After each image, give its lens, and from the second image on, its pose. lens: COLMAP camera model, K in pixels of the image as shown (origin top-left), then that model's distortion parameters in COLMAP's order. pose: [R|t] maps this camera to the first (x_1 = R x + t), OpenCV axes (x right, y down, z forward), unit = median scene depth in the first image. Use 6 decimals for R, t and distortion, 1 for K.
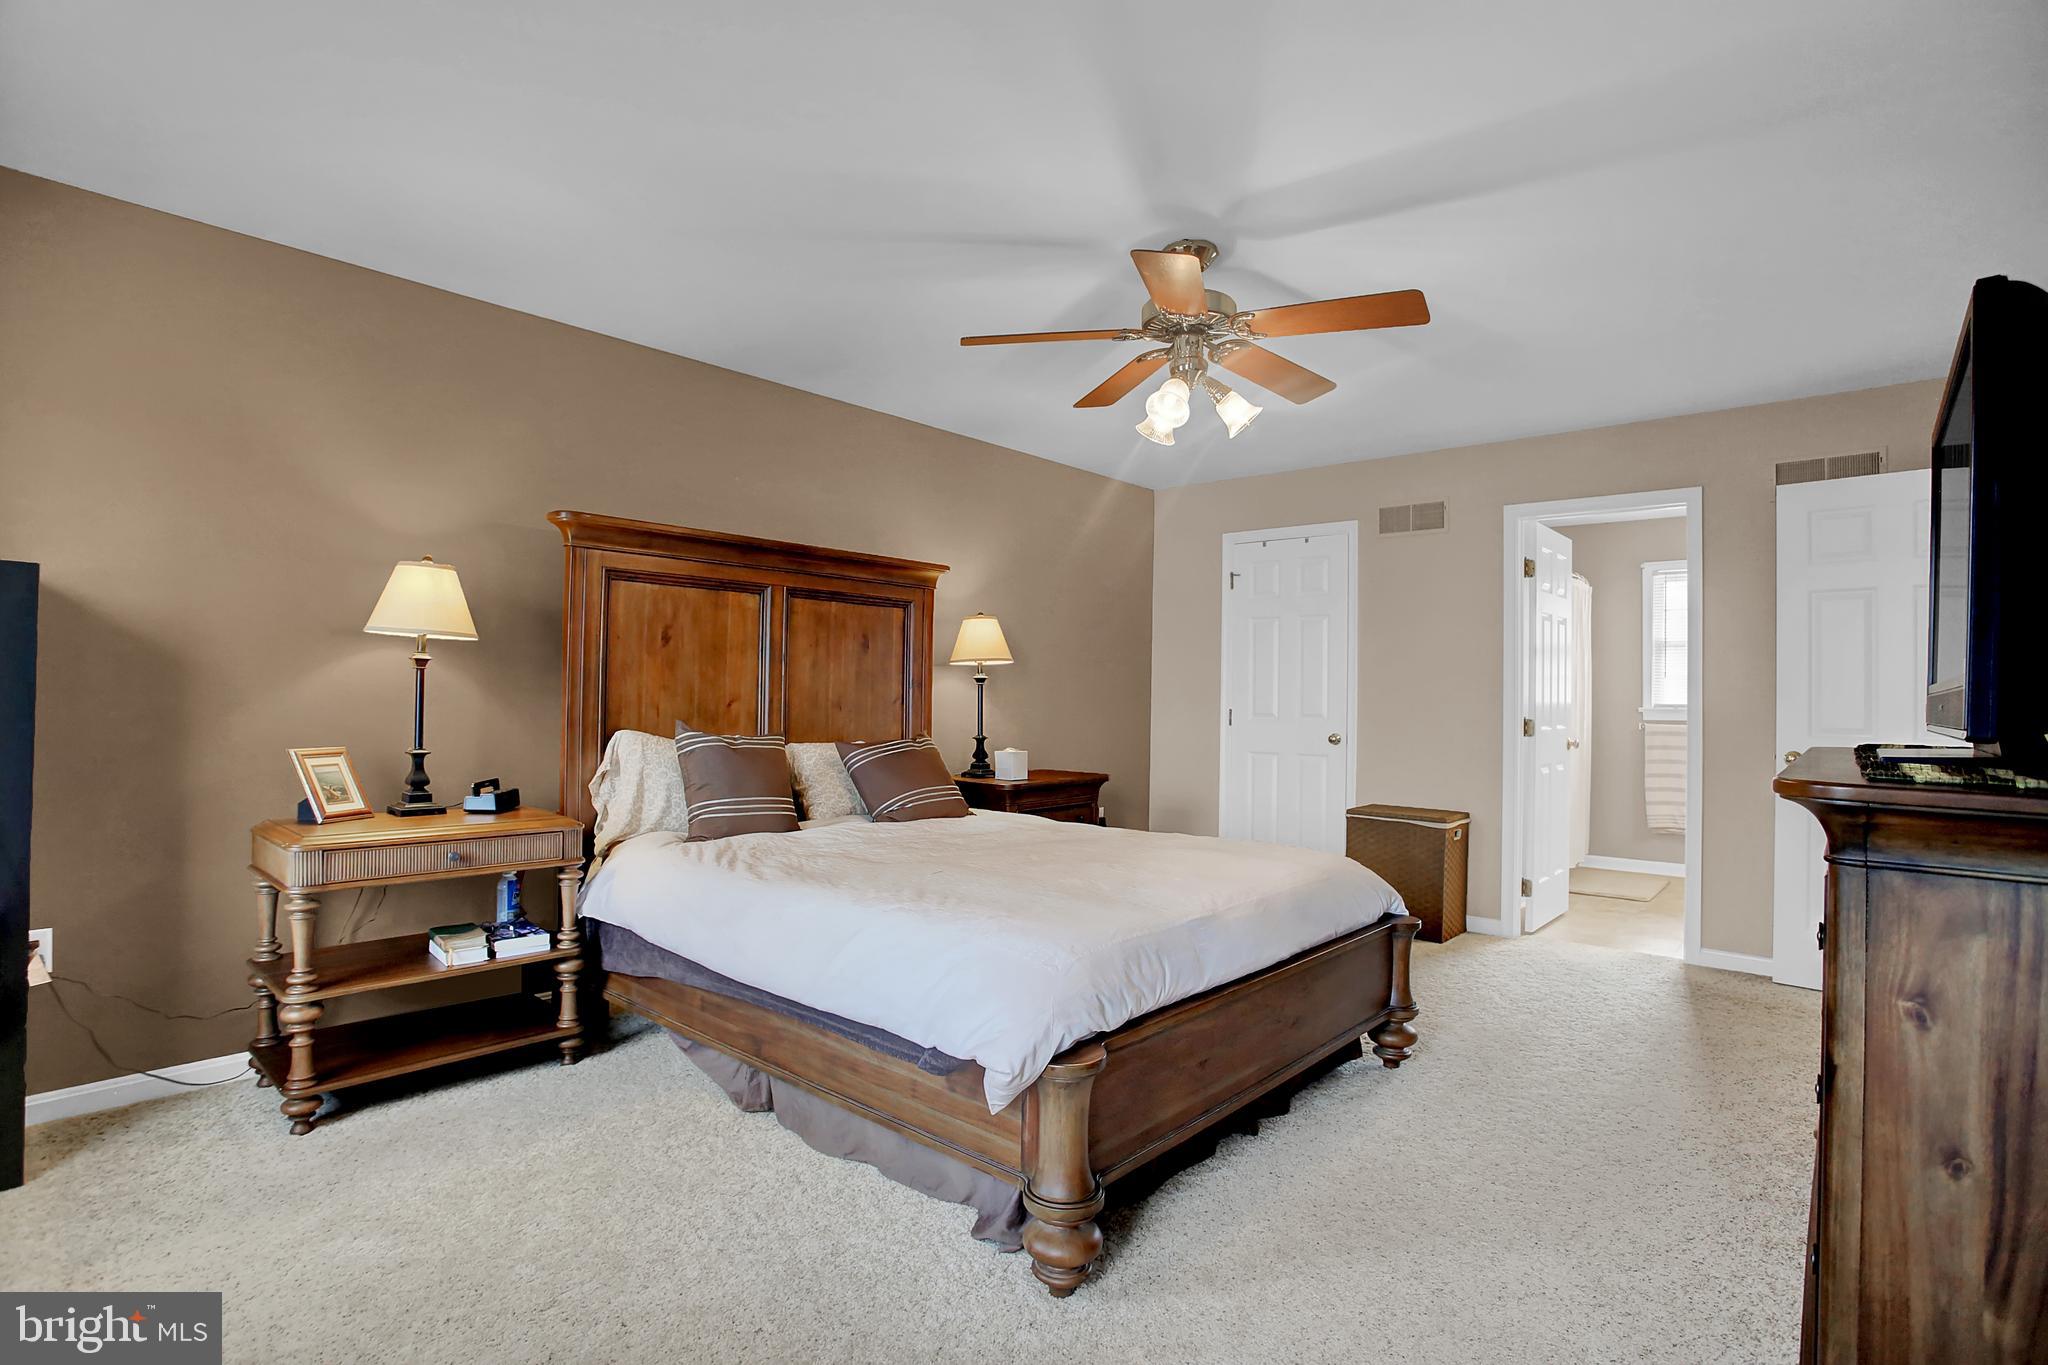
lens RADIAL K [[1000.2, 0, 1017.8], [0, 1000.2, 690.8], [0, 0, 1]] dist [-0.027303, 0.000455]
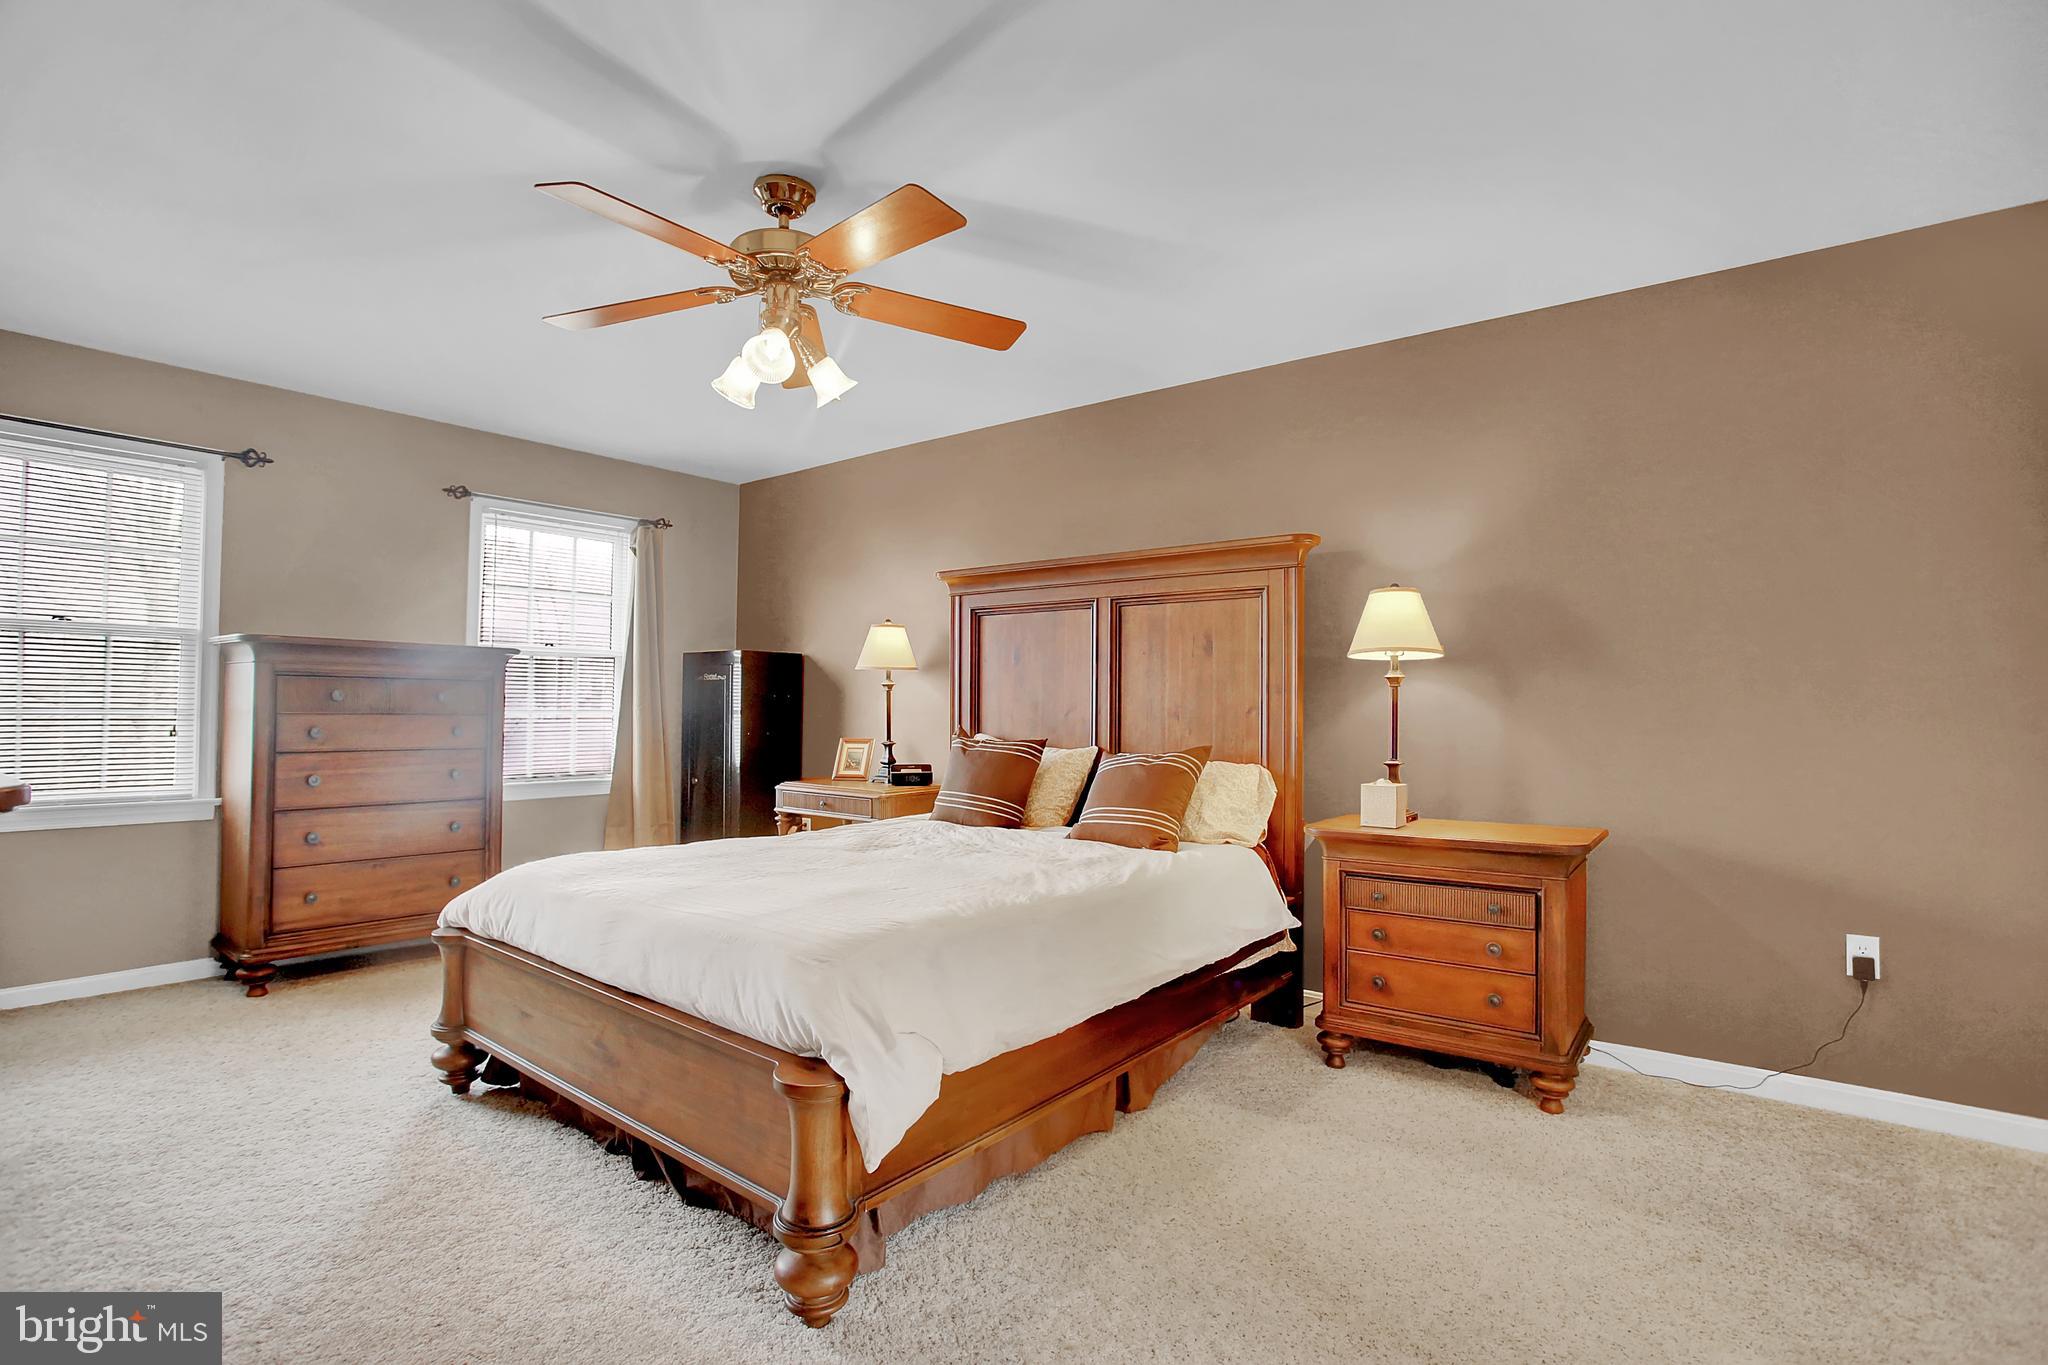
lens RADIAL K [[1000.2, 0, 1021.3], [0, 1000.2, 688.2], [0, 0, 1]] dist [-0.027303, 0.000455]
pose [[0.041056, -0.028290, -0.998756, 0.713599], [0.002627, 0.999599, -0.028206, 0.014429], [0.999153, -0.001465, 0.041114, 0.798680]]
